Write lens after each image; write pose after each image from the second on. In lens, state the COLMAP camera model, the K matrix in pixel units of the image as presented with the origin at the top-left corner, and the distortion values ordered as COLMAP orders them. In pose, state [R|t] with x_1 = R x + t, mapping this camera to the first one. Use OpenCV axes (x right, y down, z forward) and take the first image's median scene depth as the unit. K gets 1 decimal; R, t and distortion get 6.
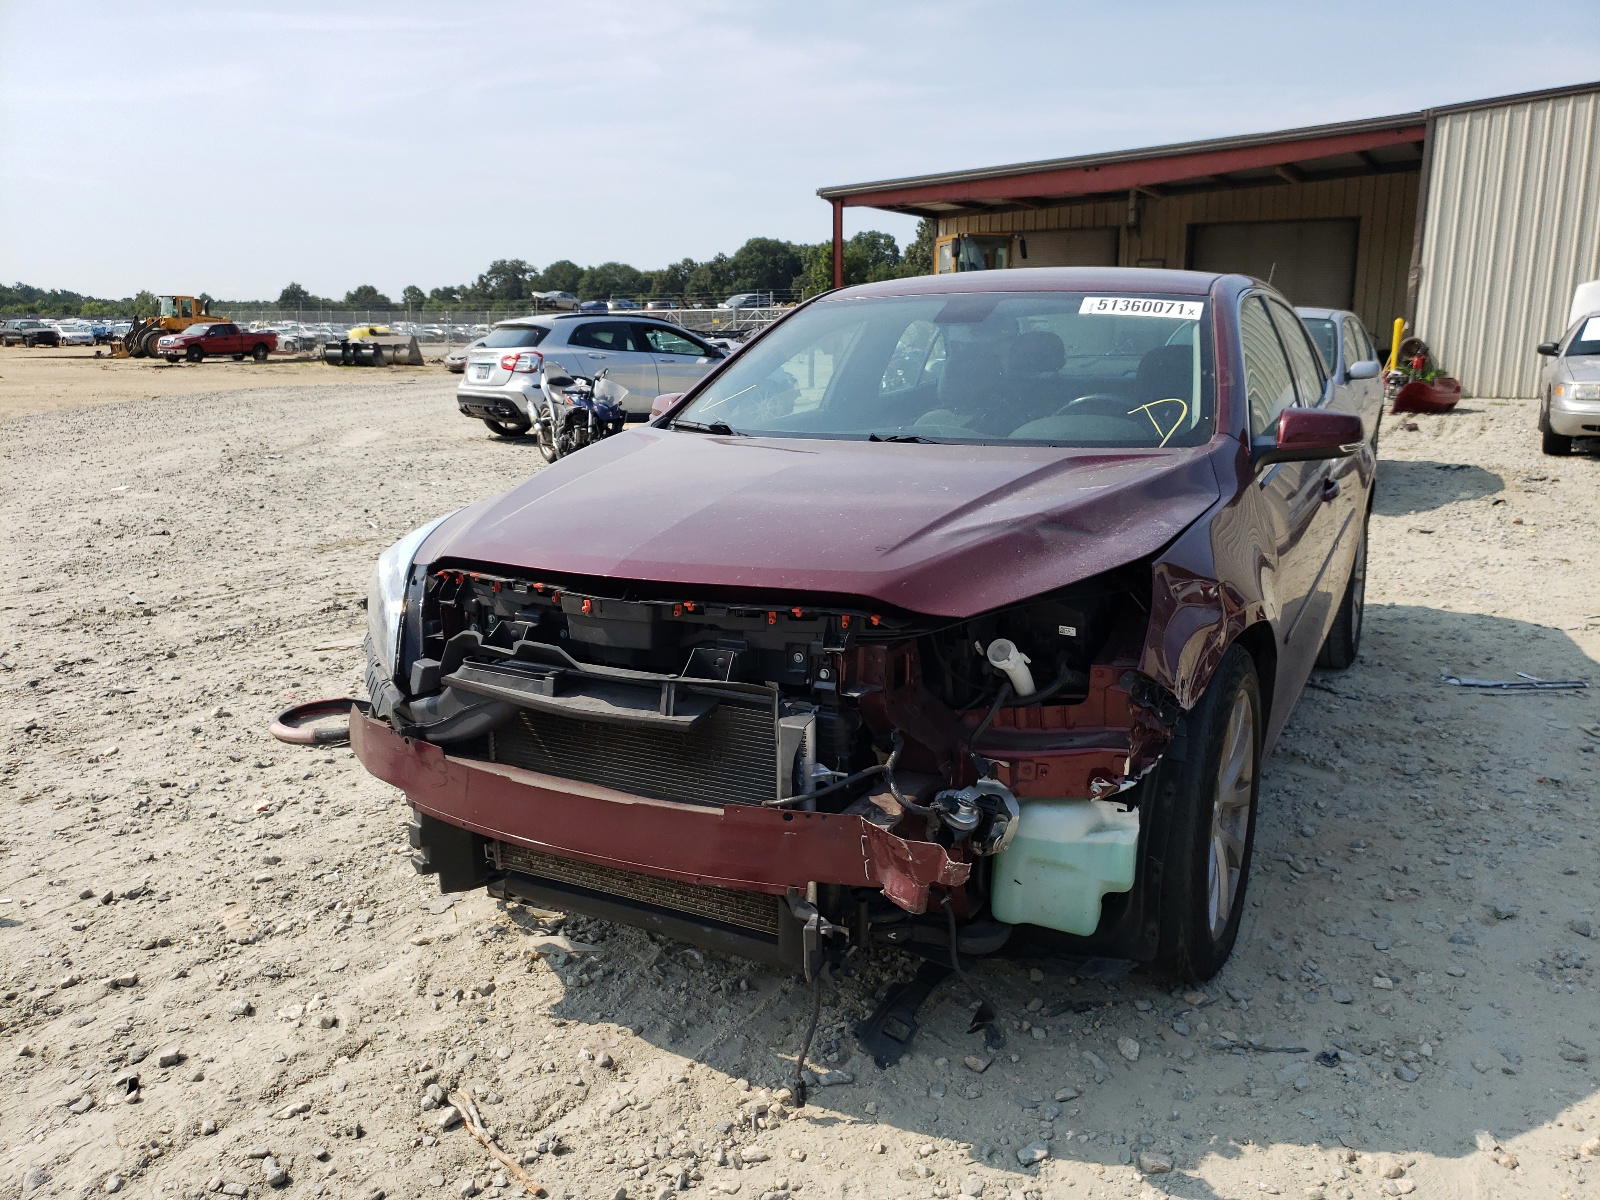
lens RADIAL K [[1259.5, 0, 806.0], [0, 1259.5, 601.1], [0, 0, 1]] dist [0.032238, -0.018357]
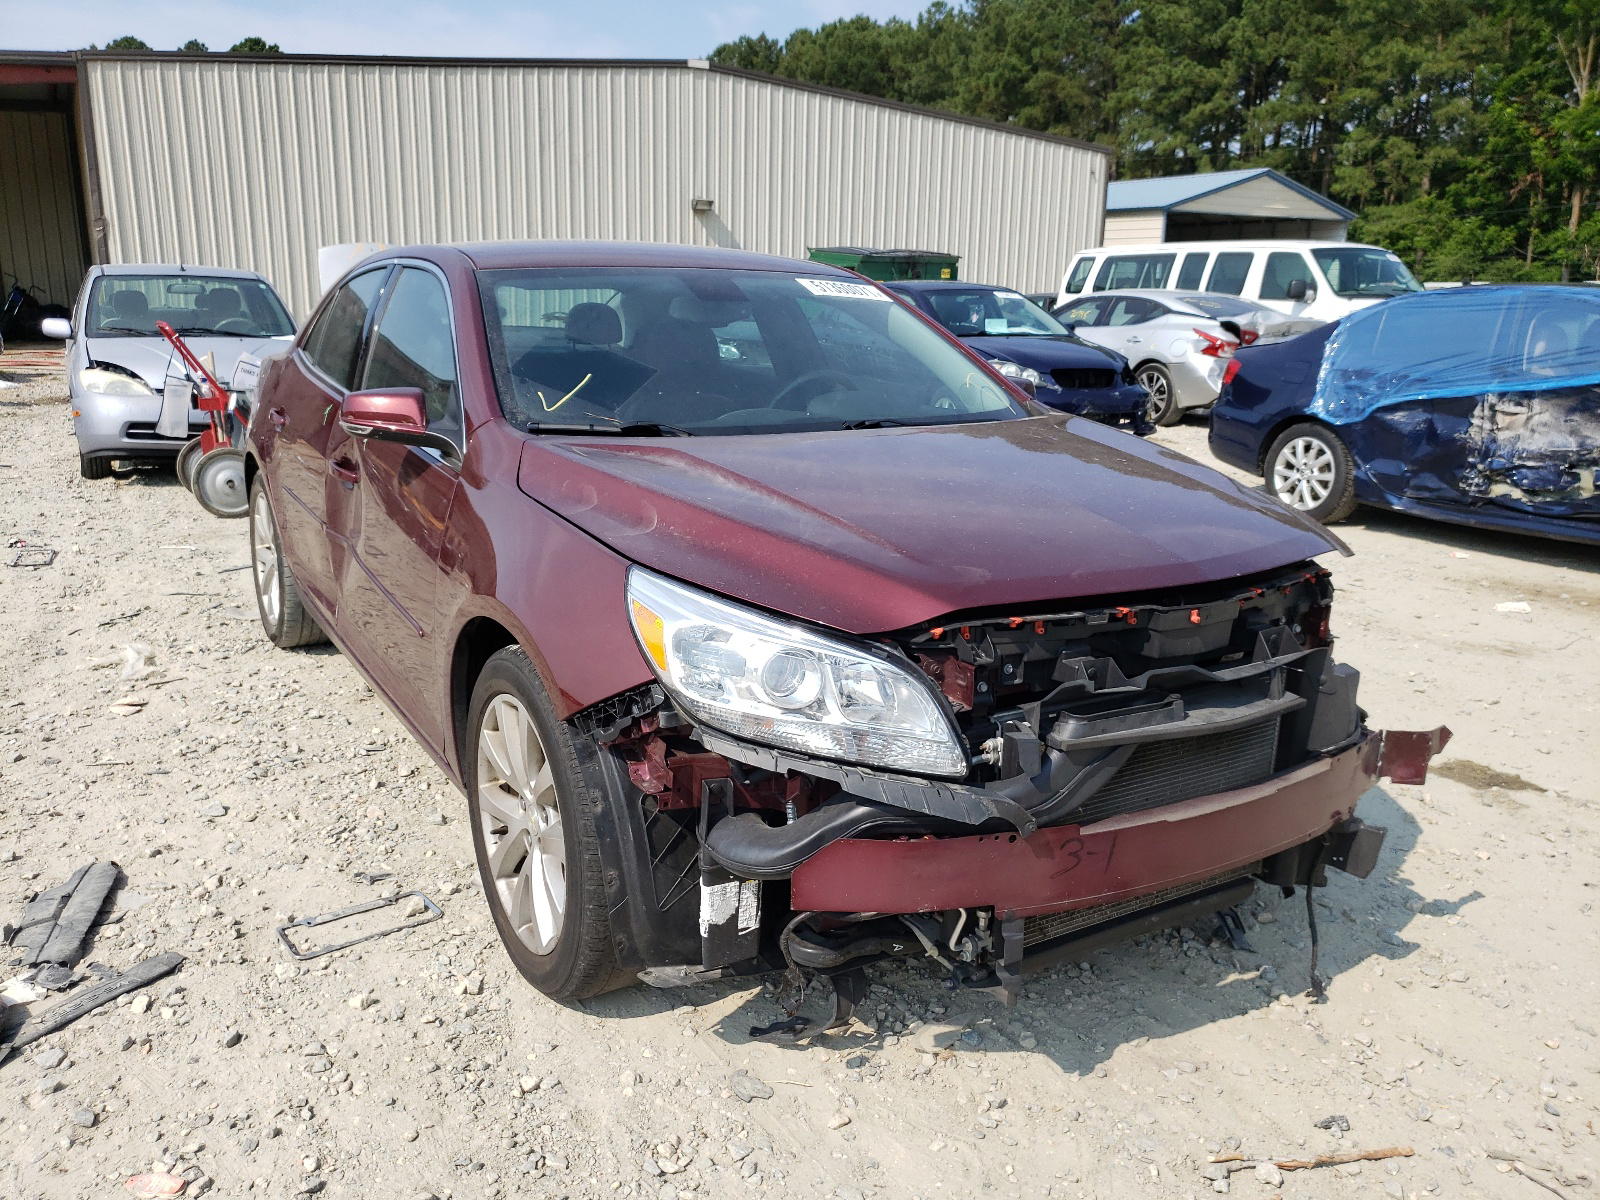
lens RADIAL K [[1259.5, 0, 806.9], [0, 1259.5, 602.5], [0, 0, 1]] dist [0.032238, -0.018357]
pose [[0.497249, -0.185024, 0.847649, -0.892361], [0.154447, 0.980268, 0.123370, -0.135188], [-0.853750, 0.069572, 0.516014, 0.587570]]
